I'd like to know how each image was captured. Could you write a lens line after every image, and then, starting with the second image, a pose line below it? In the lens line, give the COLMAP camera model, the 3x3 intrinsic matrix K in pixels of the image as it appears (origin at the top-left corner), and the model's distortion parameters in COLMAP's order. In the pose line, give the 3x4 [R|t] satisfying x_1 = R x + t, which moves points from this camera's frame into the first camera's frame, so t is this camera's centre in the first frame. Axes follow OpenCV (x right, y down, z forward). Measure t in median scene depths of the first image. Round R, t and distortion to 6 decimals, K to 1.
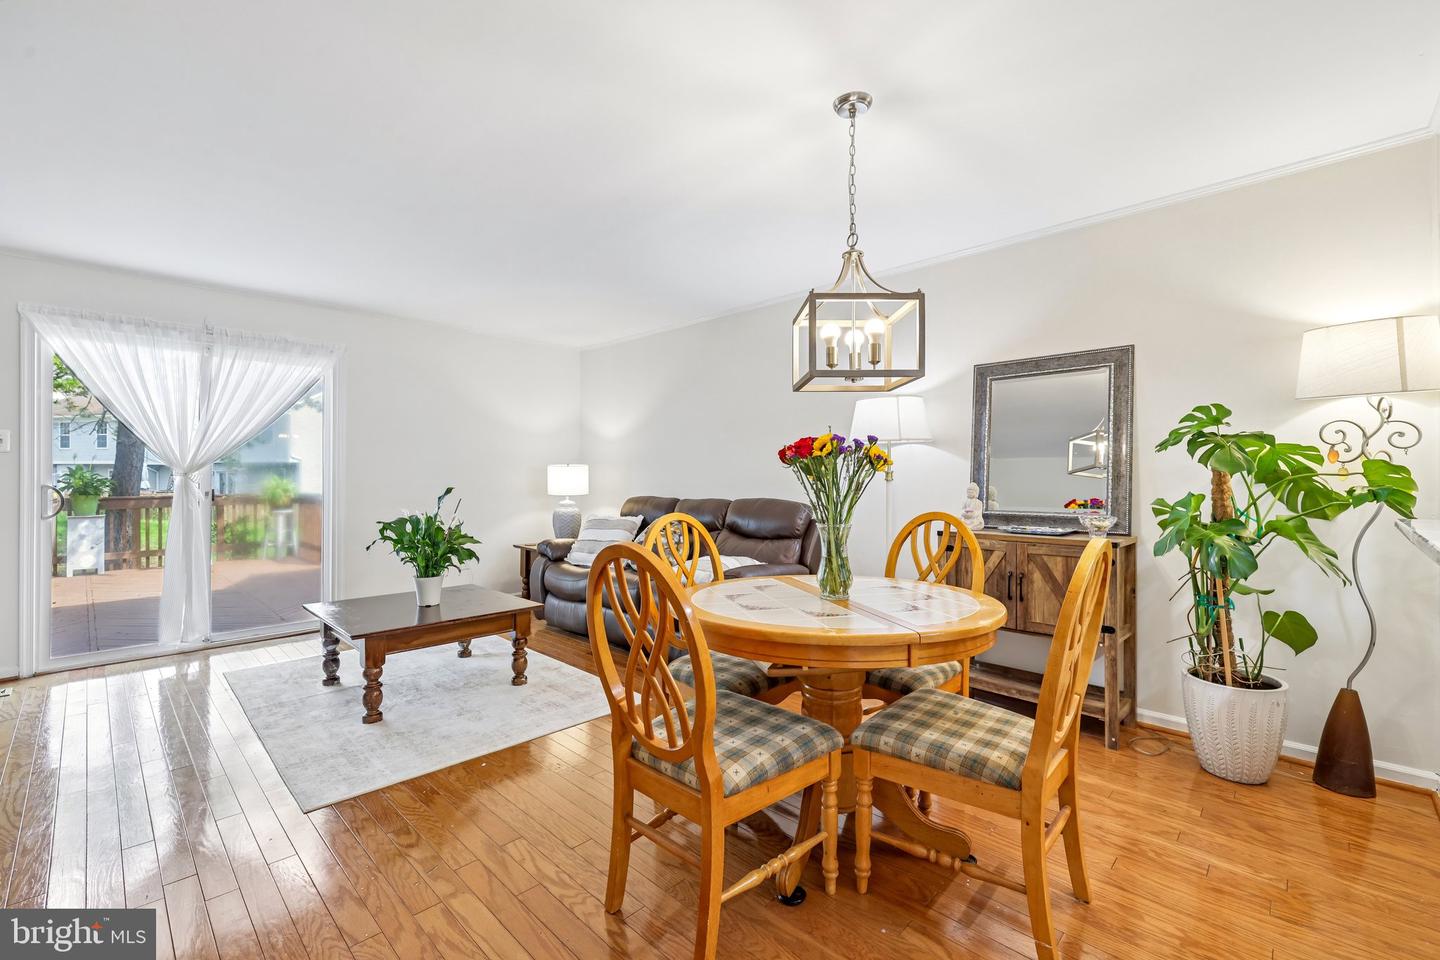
lens RADIAL K [[610.9, 0, 704.5], [0, 610.9, 478.4], [0, 0, 1]] dist [-0.003687, -0.000088]
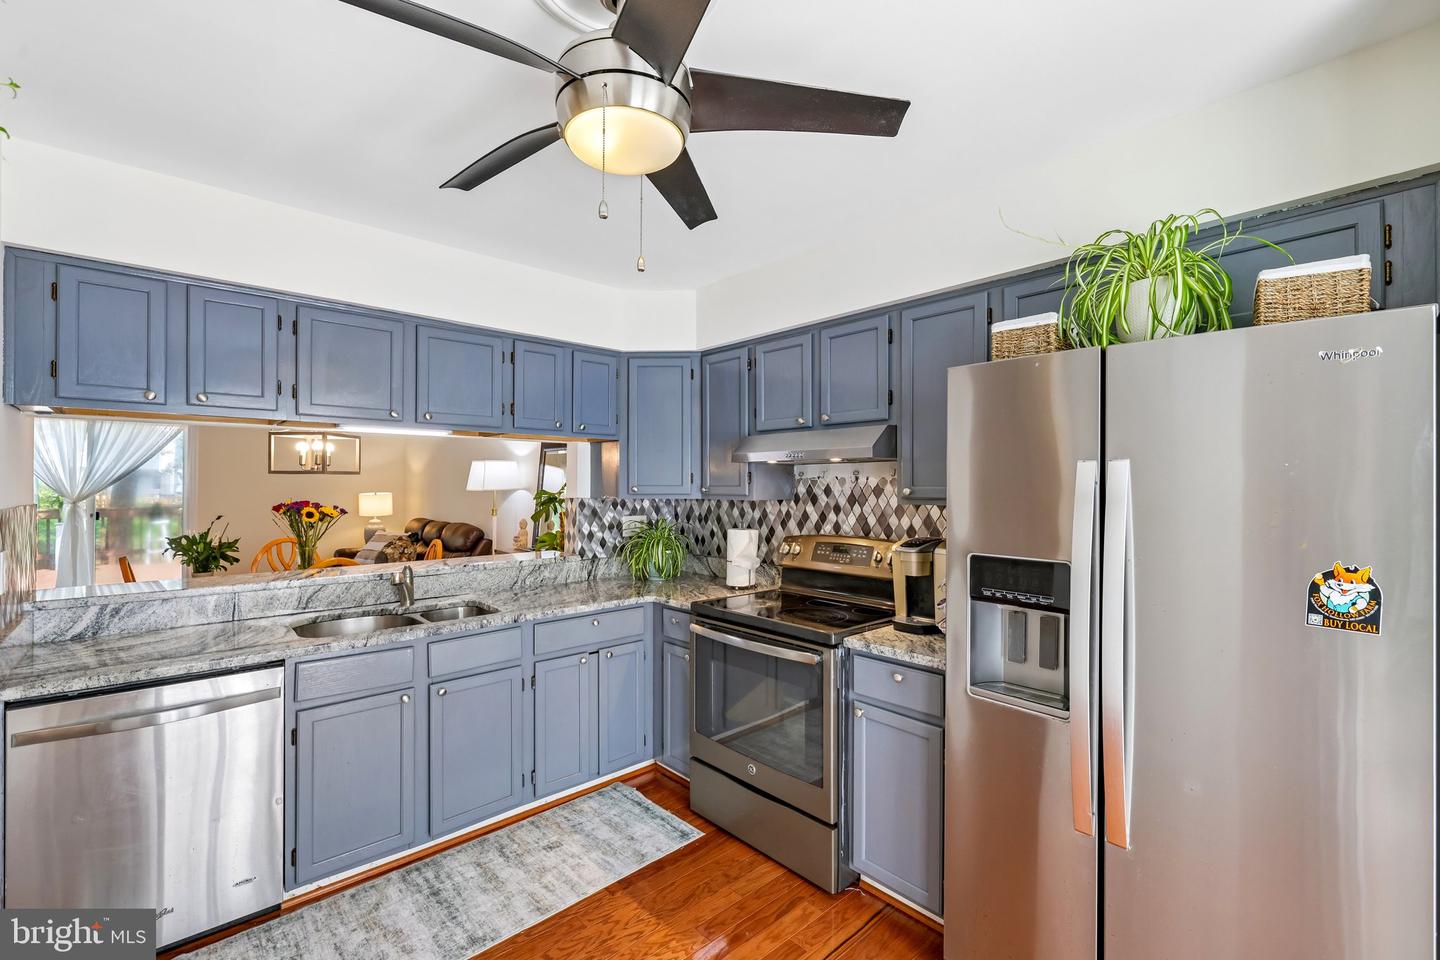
lens RADIAL K [[610.9, 0, 704.5], [0, 610.9, 478.4], [0, 0, 1]] dist [-0.003687, -0.000088]
pose [[0.998111, 0.010043, -0.060604, 0.811867], [-0.010688, 0.999889, -0.010334, -0.070278], [0.060493, 0.010962, 0.998108, -0.415690]]
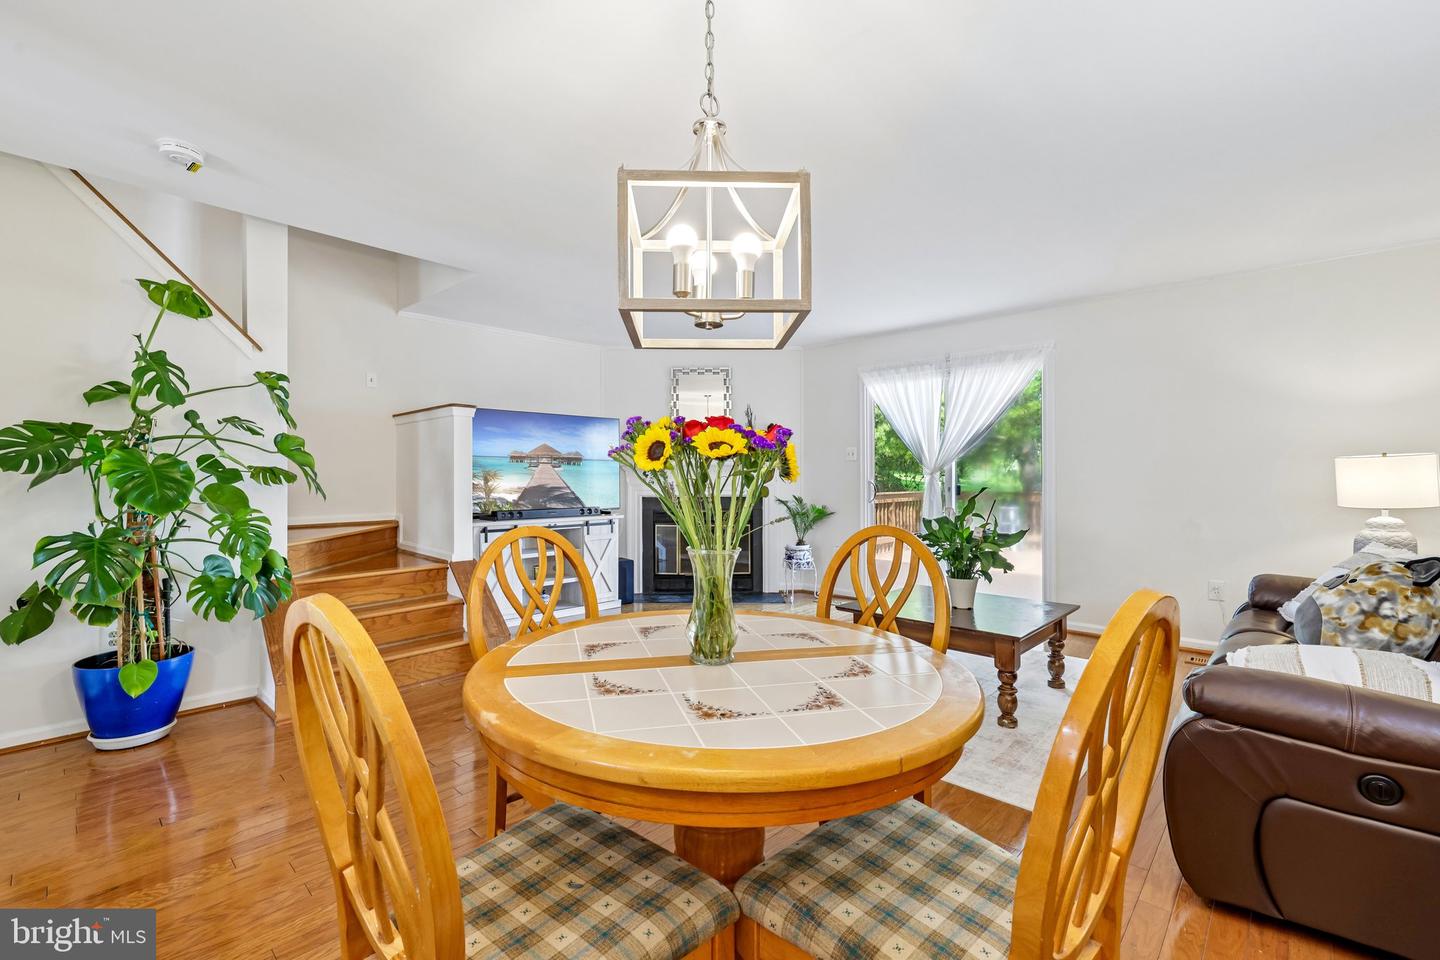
lens RADIAL K [[617.1, 0, 720.0], [0, 617.1, 480.0], [0, 0, 1]] dist [0.000323, 0.000123]
pose [[0.029920, 0.012484, -0.999474, 0.463689], [0.001430, 0.999920, 0.012533, -0.009751], [0.999551, -0.001804, 0.029900, 0.511228]]
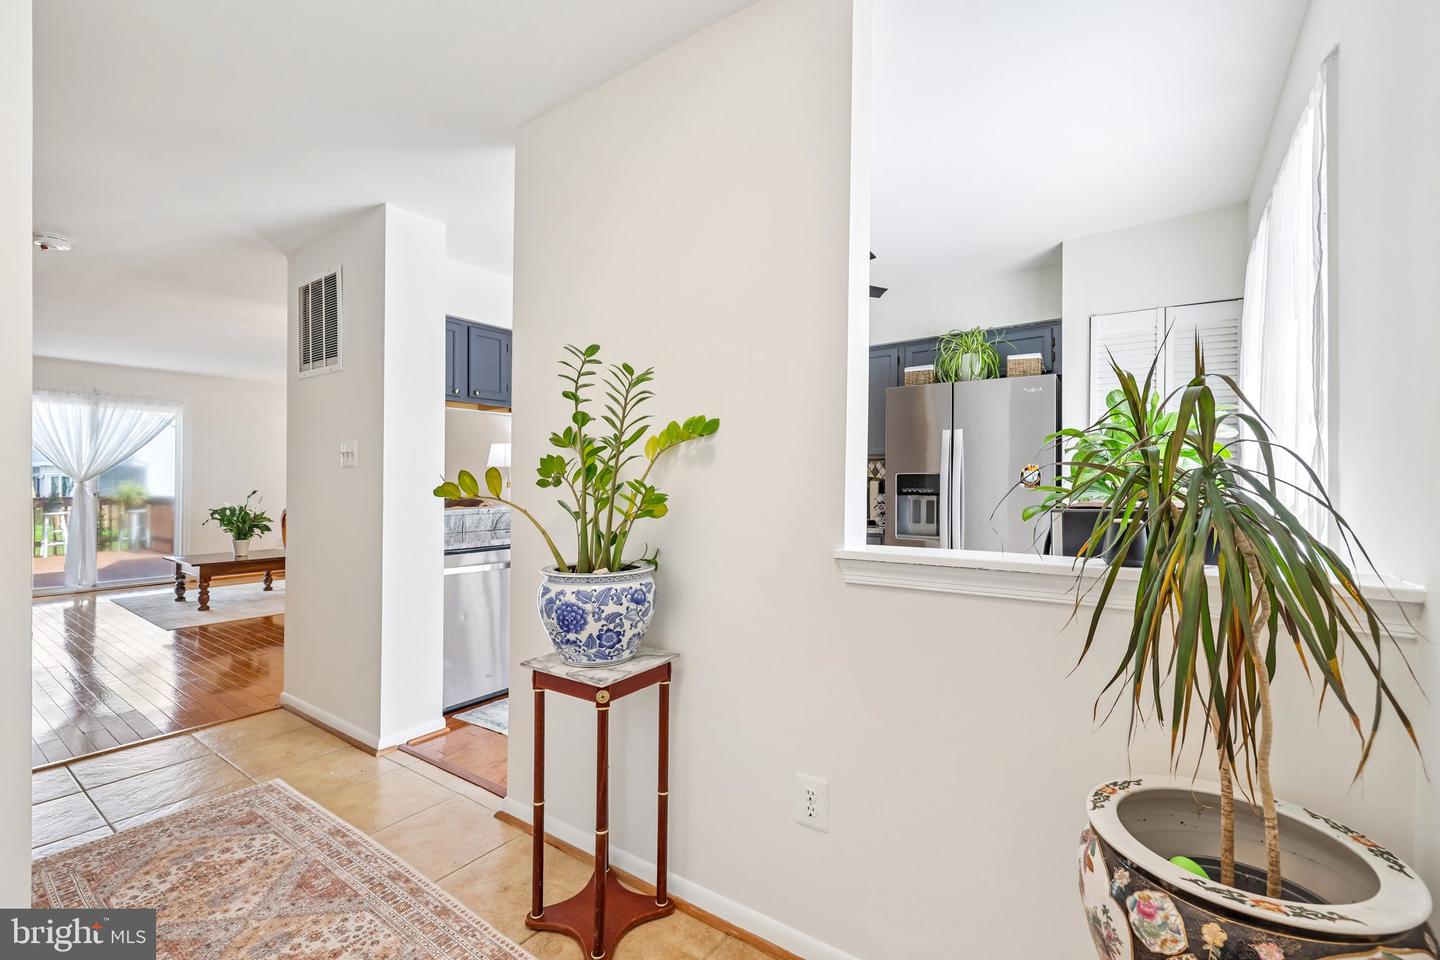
lens RADIAL K [[621.0, 0, 690.1], [0, 621.0, 483.6], [0, 0, 1]] dist [0.002098, 0.000119]
pose [[0.990748, 0.004017, 0.135656, 0.534083], [-0.004019, 0.999992, -0.000254, -0.008806], [-0.135656, -0.000293, 0.990756, -0.869576]]
